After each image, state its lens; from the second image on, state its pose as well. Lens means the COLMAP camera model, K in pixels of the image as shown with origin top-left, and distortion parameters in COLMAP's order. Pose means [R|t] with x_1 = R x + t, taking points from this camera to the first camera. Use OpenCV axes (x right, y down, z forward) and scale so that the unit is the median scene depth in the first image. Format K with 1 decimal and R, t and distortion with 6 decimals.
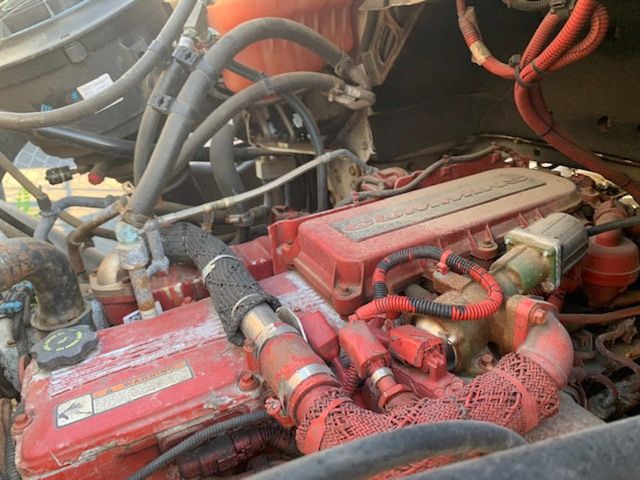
lens RADIAL K [[495.4, 0, 319.9], [0, 495.4, 231.4], [0, 0, 1]] dist [0.035811, -0.048554]
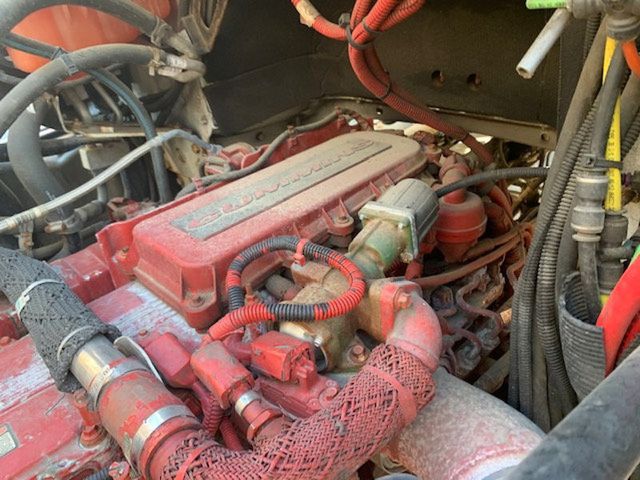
lens RADIAL K [[495.4, 0, 320.1], [0, 495.4, 229.4], [0, 0, 1]] dist [0.035811, -0.048554]
pose [[0.954061, -0.155866, 0.255877, 0.048009], [0.137822, 0.986619, 0.087112, -0.043459], [-0.266031, -0.047844, 0.962776, 0.098606]]
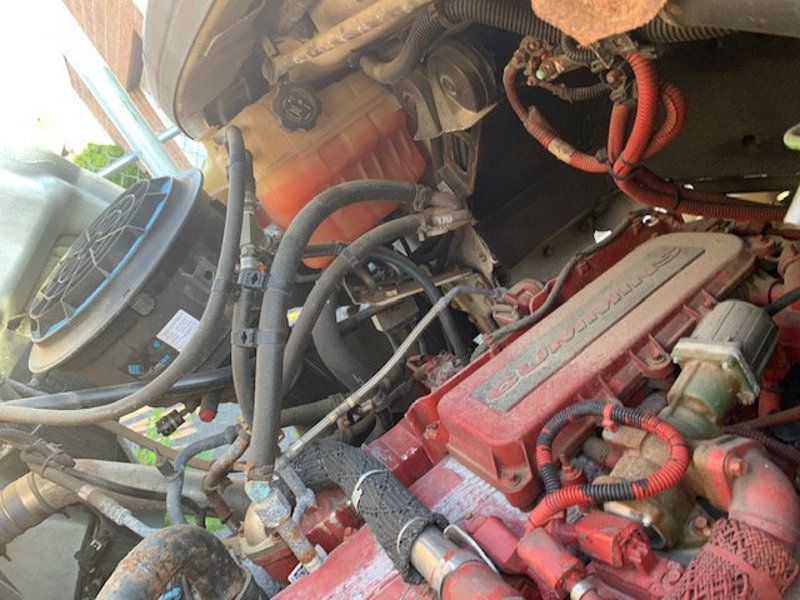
lens RADIAL K [[619.2, 0, 395.7], [0, 619.2, 289.6], [0, 0, 1]] dist [0.035811, -0.048554]
pose [[0.925725, -0.359812, -0.116483, 0.094885], [0.352217, 0.932407, -0.080994, -0.147759], [0.137752, 0.033951, 0.989885, -0.078966]]
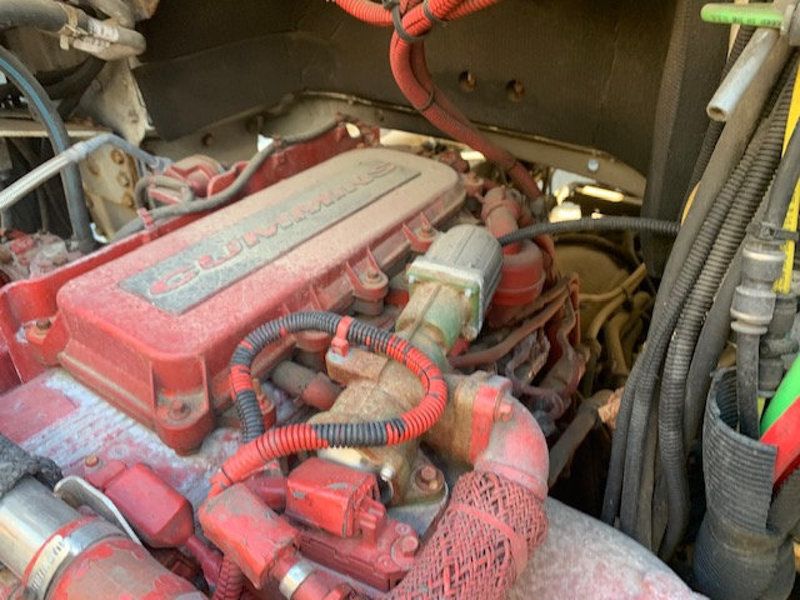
lens RADIAL K [[619.2, 0, 394.8], [0, 619.2, 287.4], [0, 0, 1]] dist [0.035811, -0.048554]
pose [[0.870351, -0.177107, 0.459481, -0.033856], [0.107980, 0.979016, 0.172826, -0.104329], [-0.480448, -0.100804, 0.871211, 0.233841]]
